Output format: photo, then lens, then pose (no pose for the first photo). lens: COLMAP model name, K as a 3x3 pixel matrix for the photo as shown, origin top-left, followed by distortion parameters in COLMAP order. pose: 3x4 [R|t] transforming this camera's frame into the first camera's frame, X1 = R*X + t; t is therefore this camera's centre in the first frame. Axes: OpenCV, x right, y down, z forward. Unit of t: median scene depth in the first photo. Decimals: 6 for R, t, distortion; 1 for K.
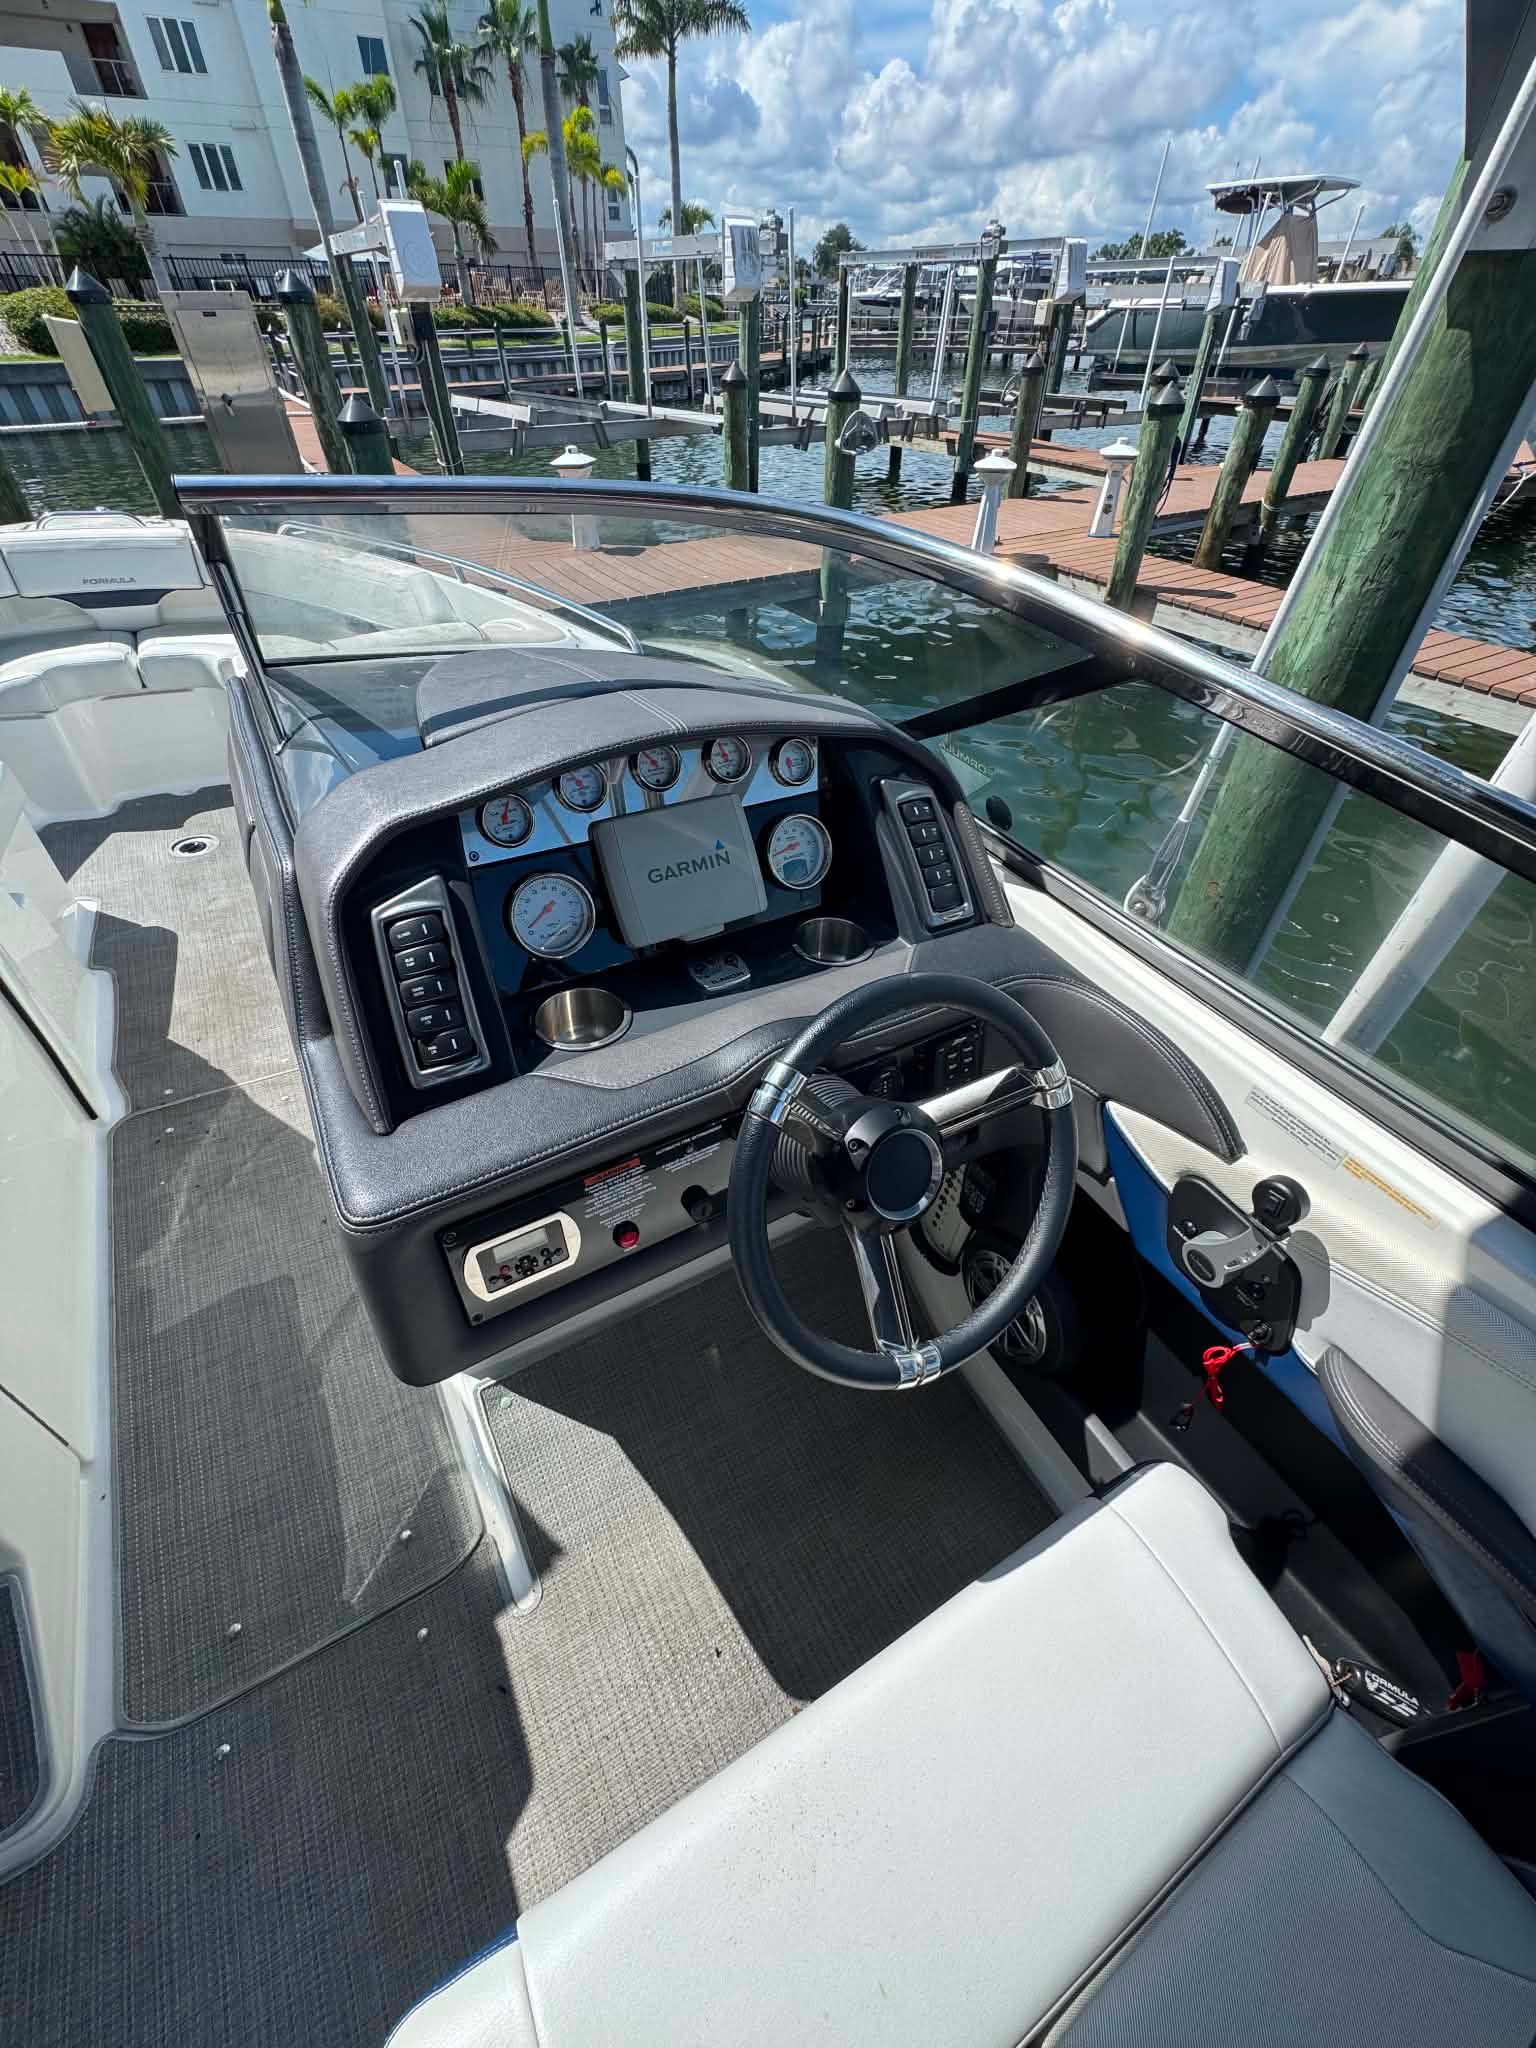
lens RADIAL K [[830.9, 0, 765.5], [0, 830.9, 1022.3], [0, 0, 1]] dist [-0.002250, 0.000437]
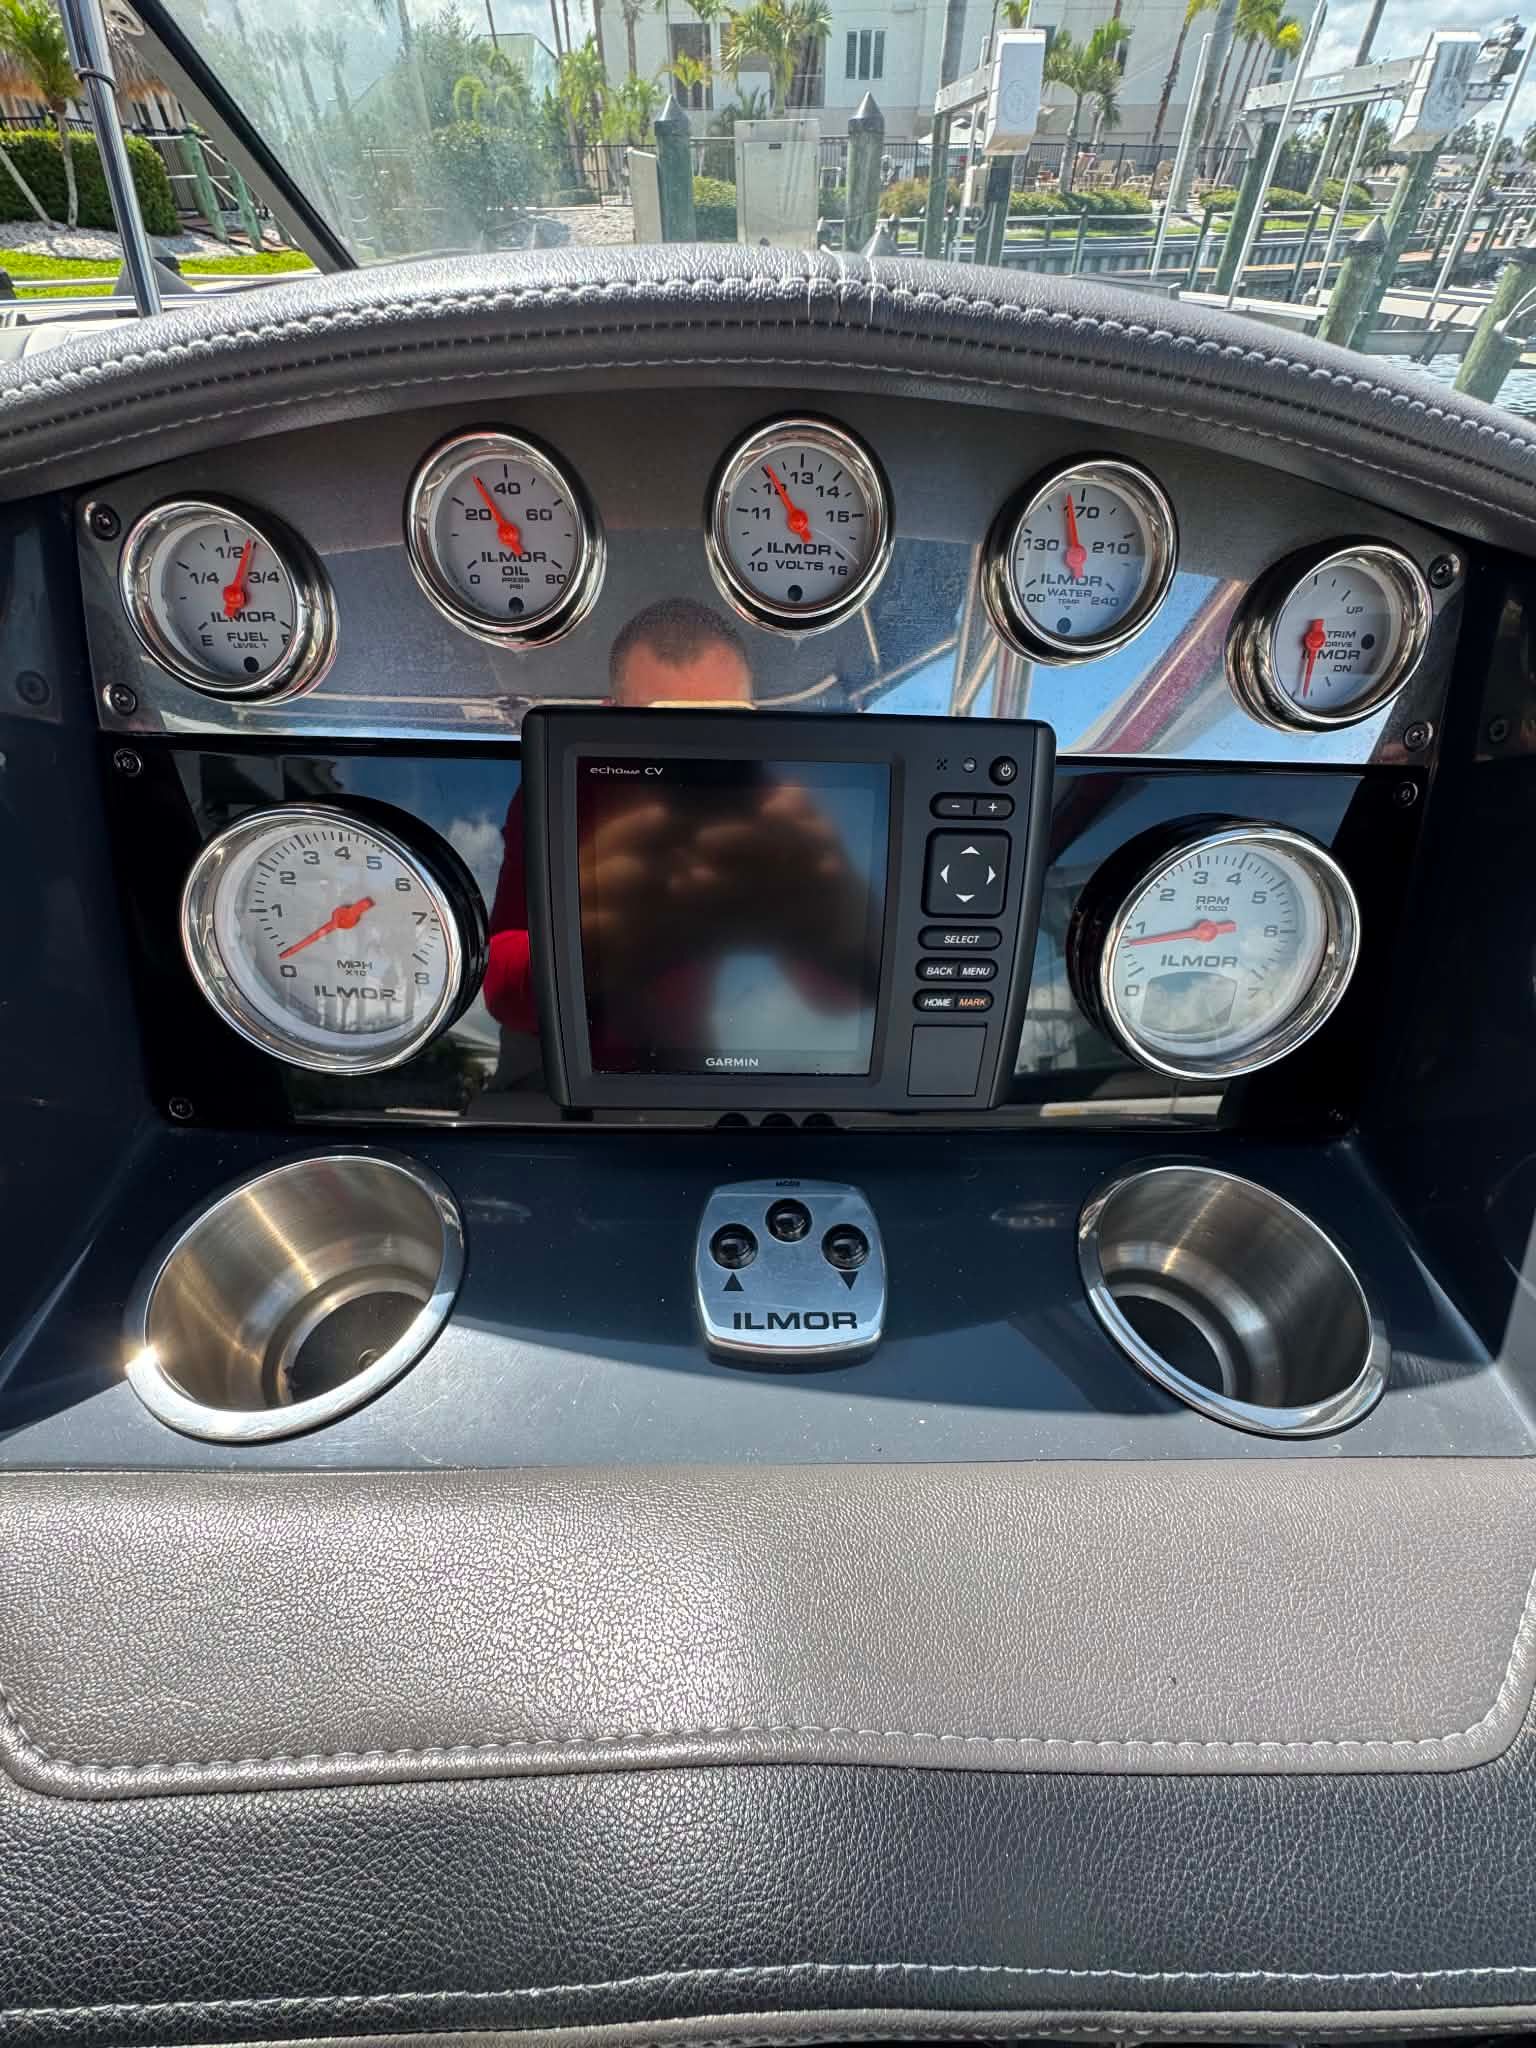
lens RADIAL K [[830.9, 0, 761.5], [0, 830.9, 1018.7], [0, 0, 1]] dist [-0.002250, 0.000437]
pose [[0.867228, 0.343670, -0.360286, -0.000481], [-0.320622, 0.939057, 0.123992, -0.010628], [0.380942, 0.007986, 0.924565, 0.040755]]
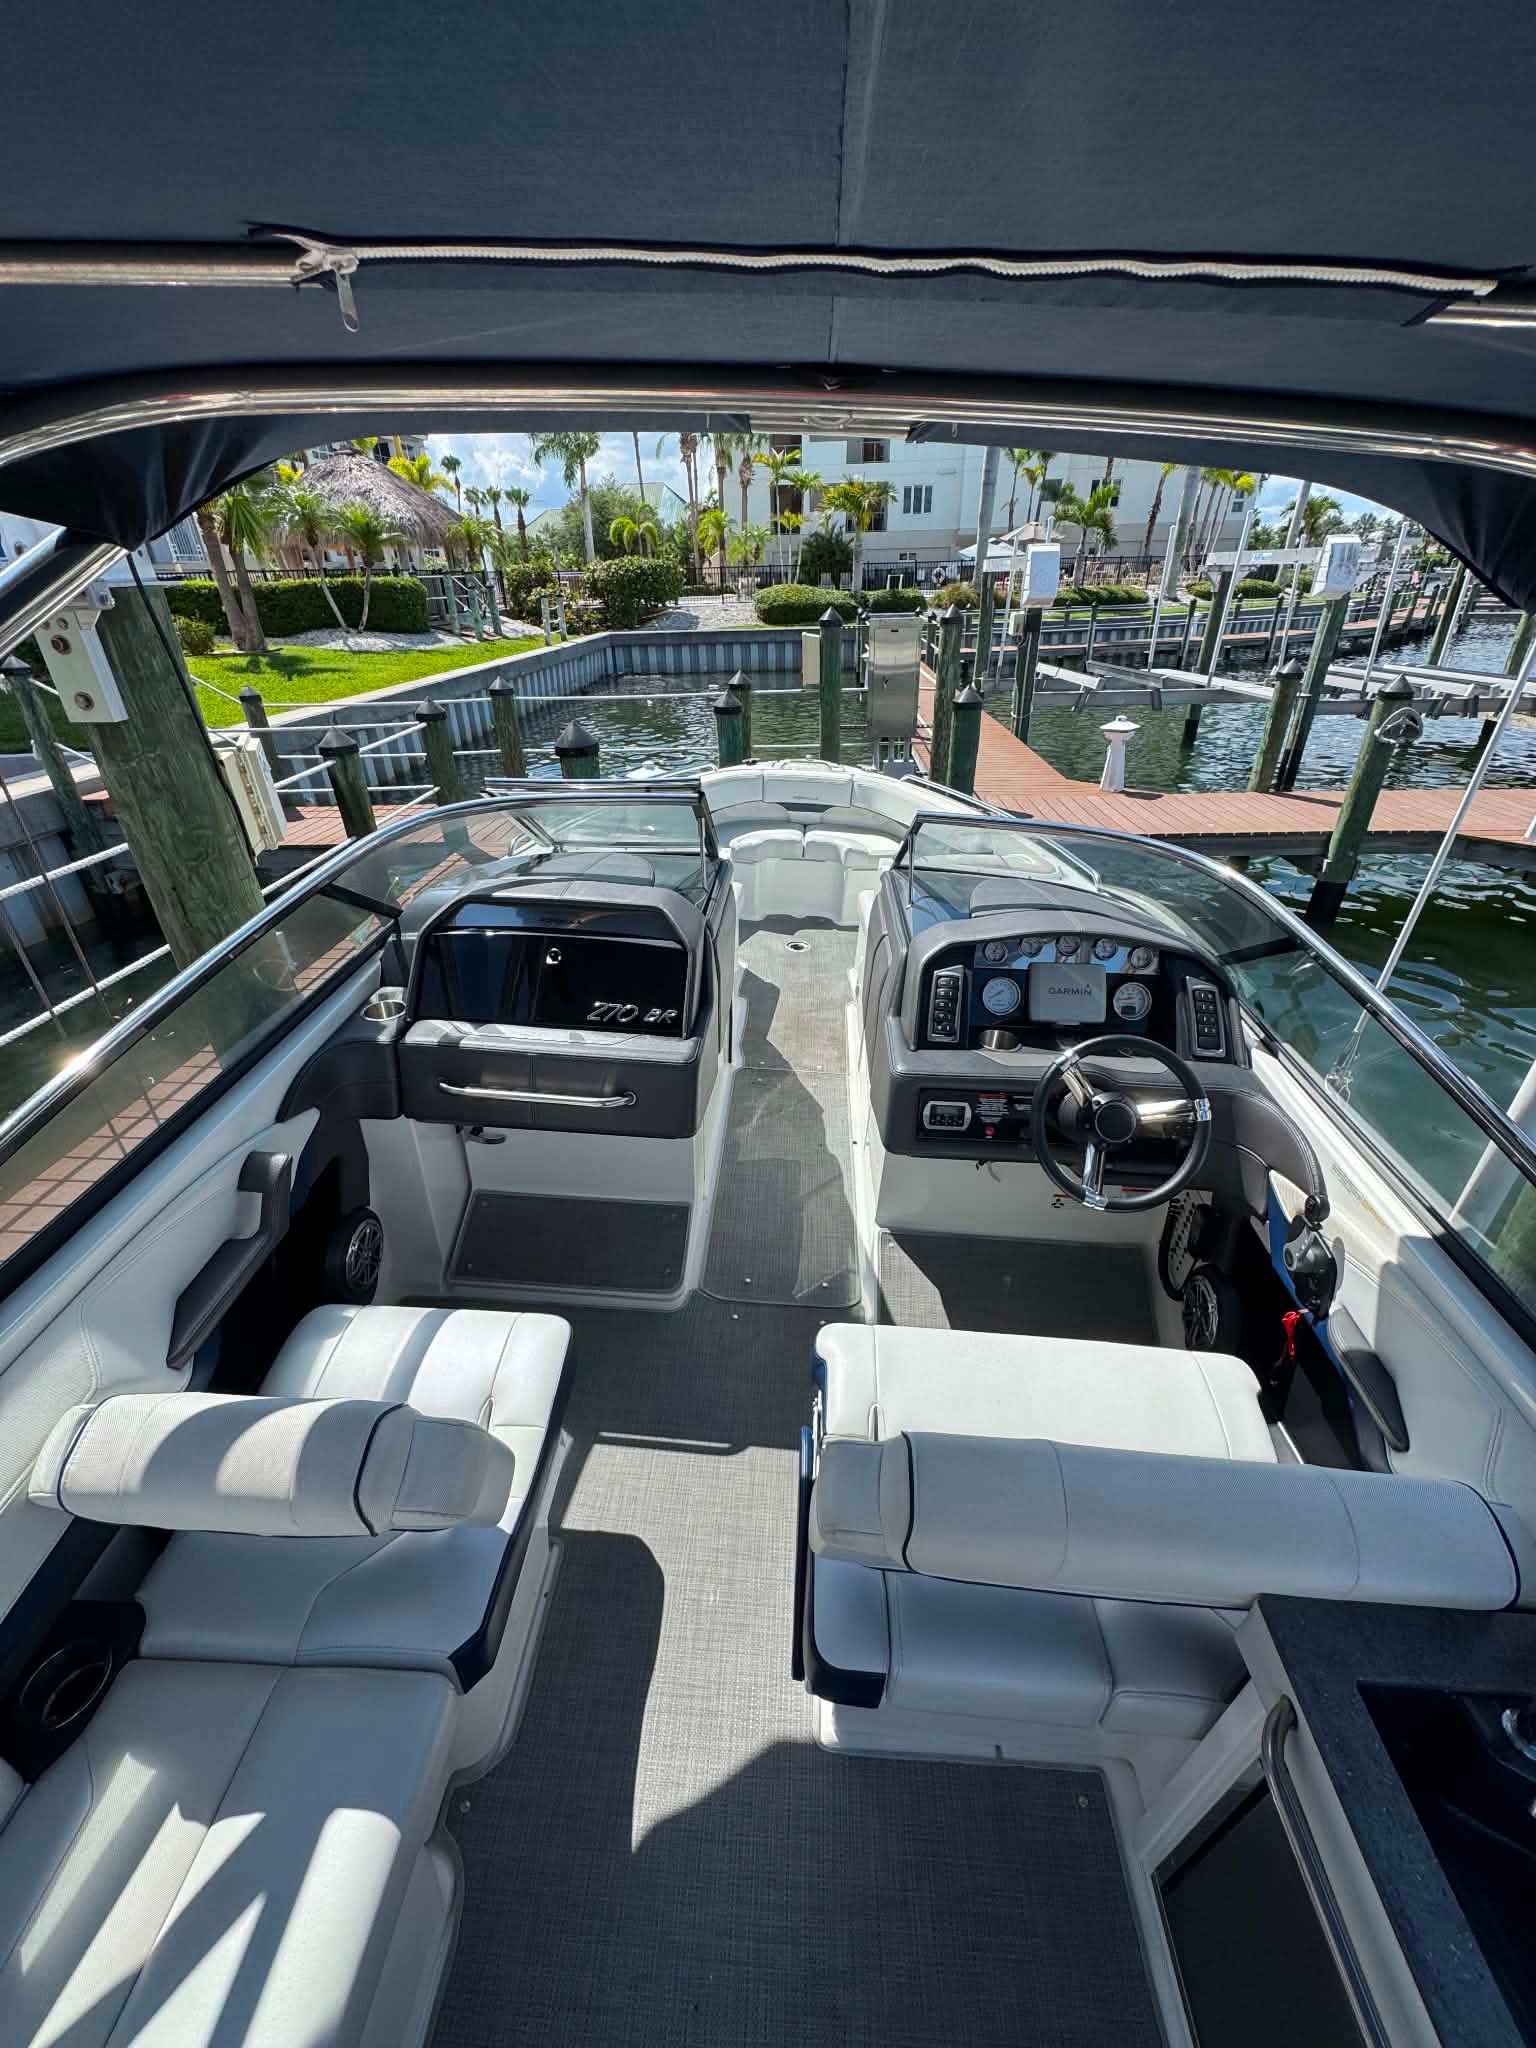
lens RADIAL K [[817.9, 0, 765.0], [0, 817.9, 1021.3], [0, 0, 1]] dist [0.002783, -0.001749]
pose [[0.831001, 0.246915, -0.498468, 0.017750], [-0.347294, 0.930282, -0.118165, 0.021841], [0.434539, 0.271311, 0.858817, -0.060885]]
